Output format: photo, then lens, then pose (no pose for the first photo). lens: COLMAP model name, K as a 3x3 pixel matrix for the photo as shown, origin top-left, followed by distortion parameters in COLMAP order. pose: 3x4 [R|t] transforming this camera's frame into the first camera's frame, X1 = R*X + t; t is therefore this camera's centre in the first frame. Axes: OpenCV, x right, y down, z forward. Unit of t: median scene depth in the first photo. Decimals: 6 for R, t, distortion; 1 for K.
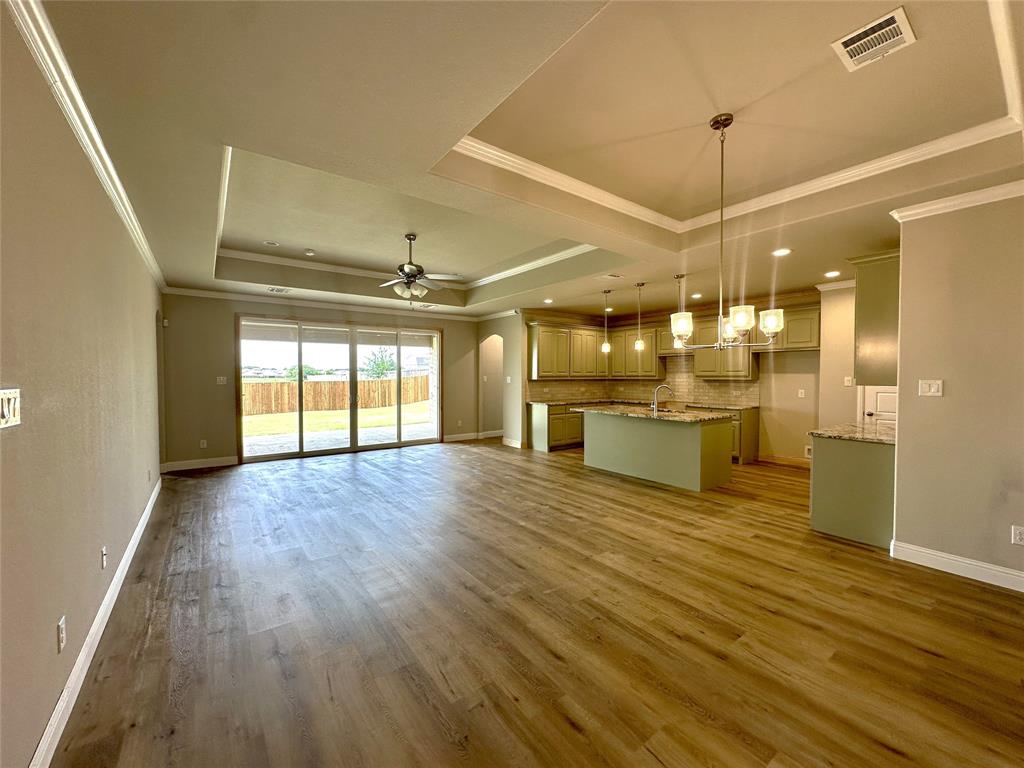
lens RADIAL K [[409.4, 0, 514.1], [0, 409.4, 381.9], [0, 0, 1]] dist [-0.008139, 0.000427]
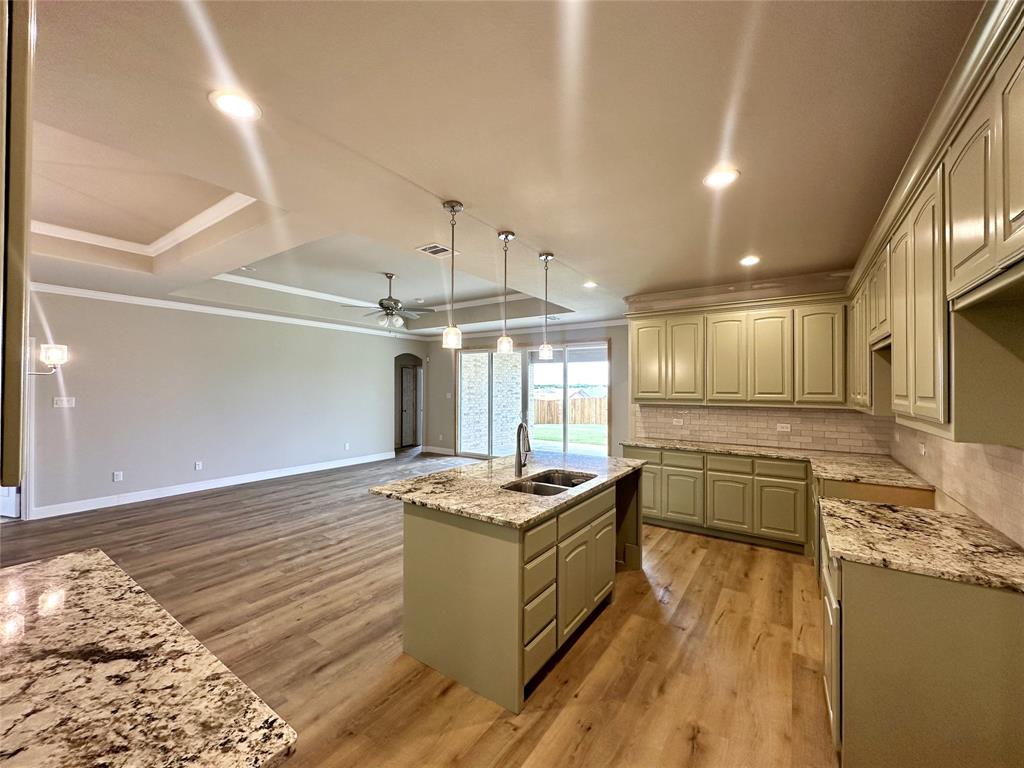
lens RADIAL K [[409.4, 0, 513.9], [0, 409.4, 385.0], [0, 0, 1]] dist [-0.008139, 0.000427]
pose [[0.316940, -0.005356, -0.948430, 1.048010], [-0.020237, 0.999718, -0.012409, -0.040540], [0.948230, 0.023127, 0.316742, 1.067114]]
